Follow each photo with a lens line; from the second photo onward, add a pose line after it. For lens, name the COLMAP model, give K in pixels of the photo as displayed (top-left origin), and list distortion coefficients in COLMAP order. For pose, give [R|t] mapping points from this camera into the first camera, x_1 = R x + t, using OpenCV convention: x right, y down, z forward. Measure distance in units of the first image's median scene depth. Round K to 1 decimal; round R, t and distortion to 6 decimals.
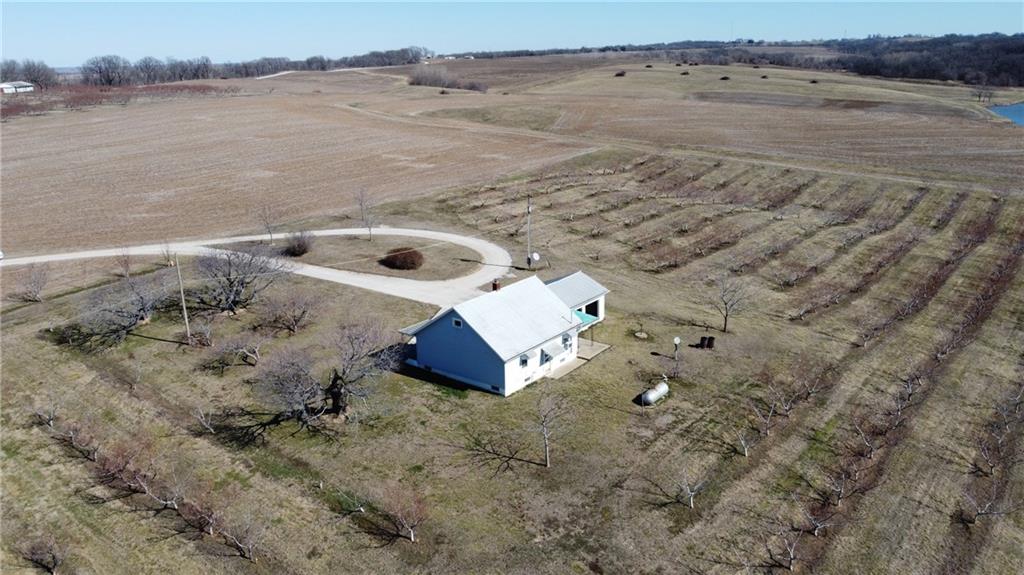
lens RADIAL K [[779.2, 0, 508.9], [0, 779.2, 287.1], [0, 0, 1]] dist [-0.006700, 0.005194]
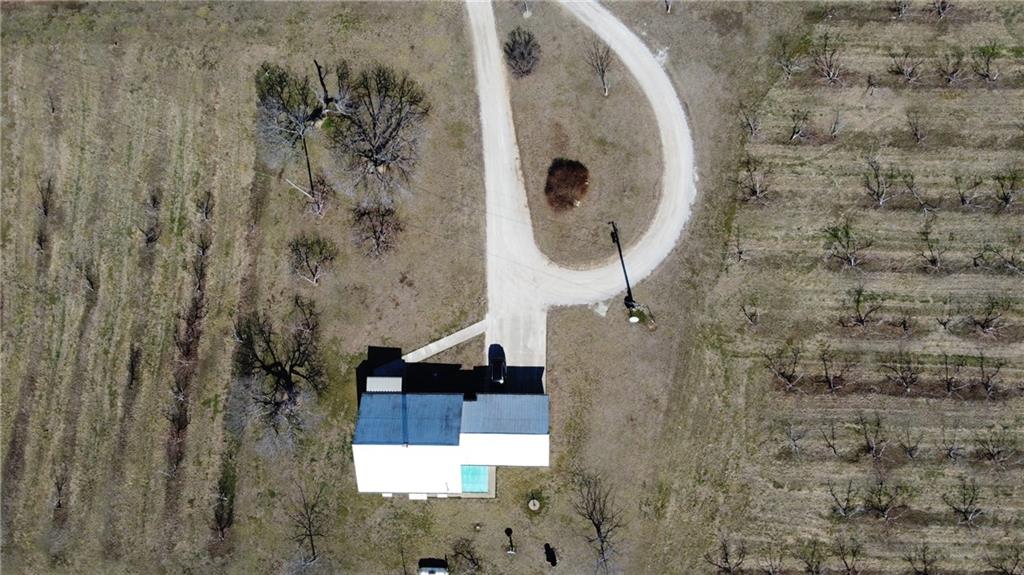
lens RADIAL K [[779.2, 0, 508.3], [0, 779.2, 295.0], [0, 0, 1]] dist [-0.006700, 0.005194]
pose [[0.609949, 0.785125, -0.107433, 0.029033], [-0.187131, 0.274444, 0.943219, -1.267466], [0.770029, -0.555211, 0.314318, 0.890717]]
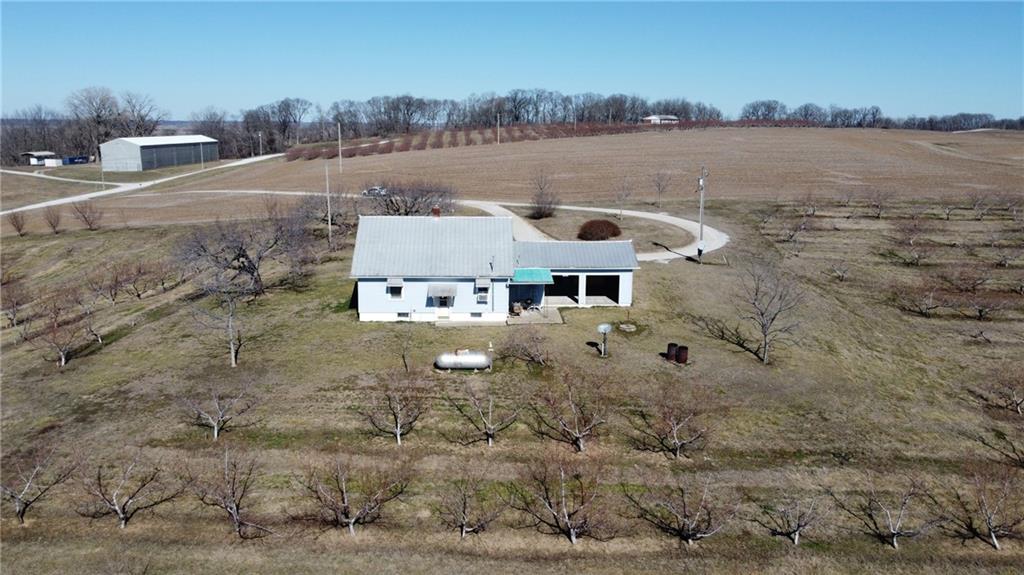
lens RADIAL K [[779.2, 0, 514.4], [0, 779.2, 290.1], [0, 0, 1]] dist [-0.006700, 0.005194]
pose [[0.653531, 0.187105, -0.733409, 0.707288], [-0.240768, 0.970024, 0.032925, 0.033973], [0.717585, 0.155064, 0.678989, 0.497321]]
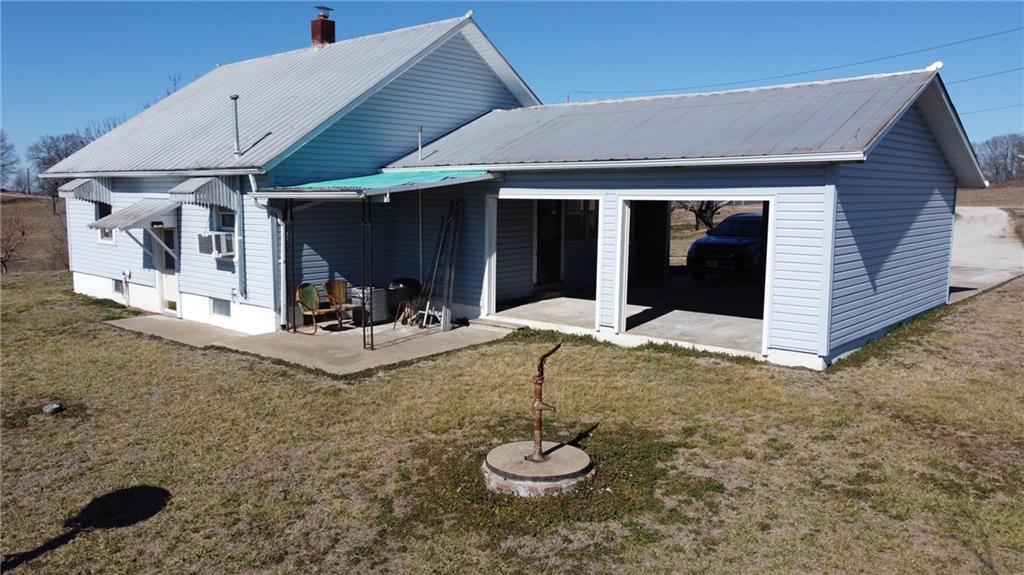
lens RADIAL K [[779.2, 0, 512.3], [0, 779.2, 286.5], [0, 0, 1]] dist [-0.006700, 0.005194]
pose [[-0.062462, 0.143433, -0.987687, 0.312231], [-0.287533, 0.945075, 0.155428, 0.025214], [0.955732, 0.293701, -0.017789, 1.132846]]
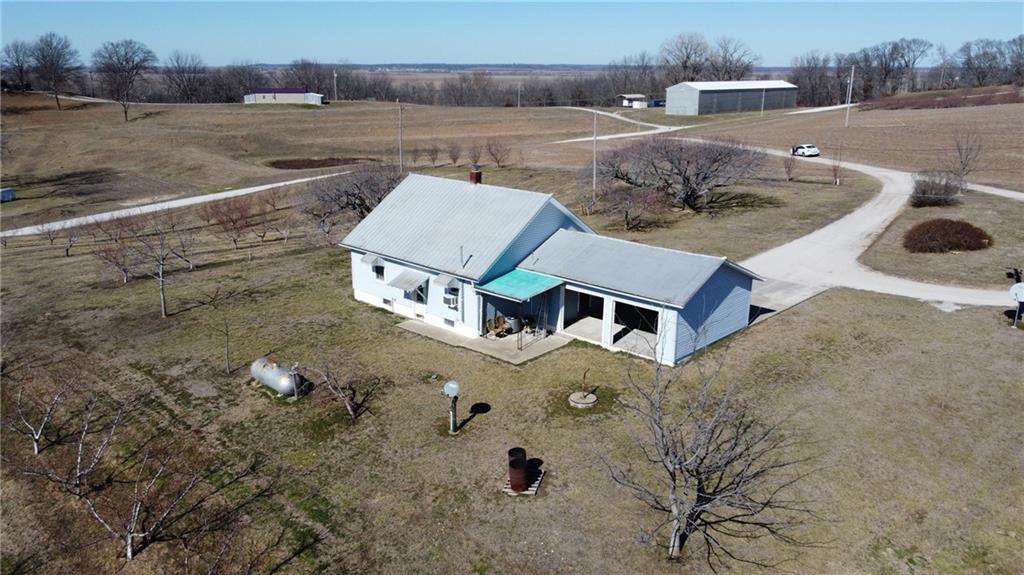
lens RADIAL K [[779.2, 0, 512.1], [0, 779.2, 291.4], [0, 0, 1]] dist [-0.006700, 0.005194]
pose [[-0.094688, 0.299748, -0.949308, 0.638719], [-0.287449, 0.904742, 0.314348, -0.130630], [0.953104, 0.302643, 0.000494, 1.080116]]
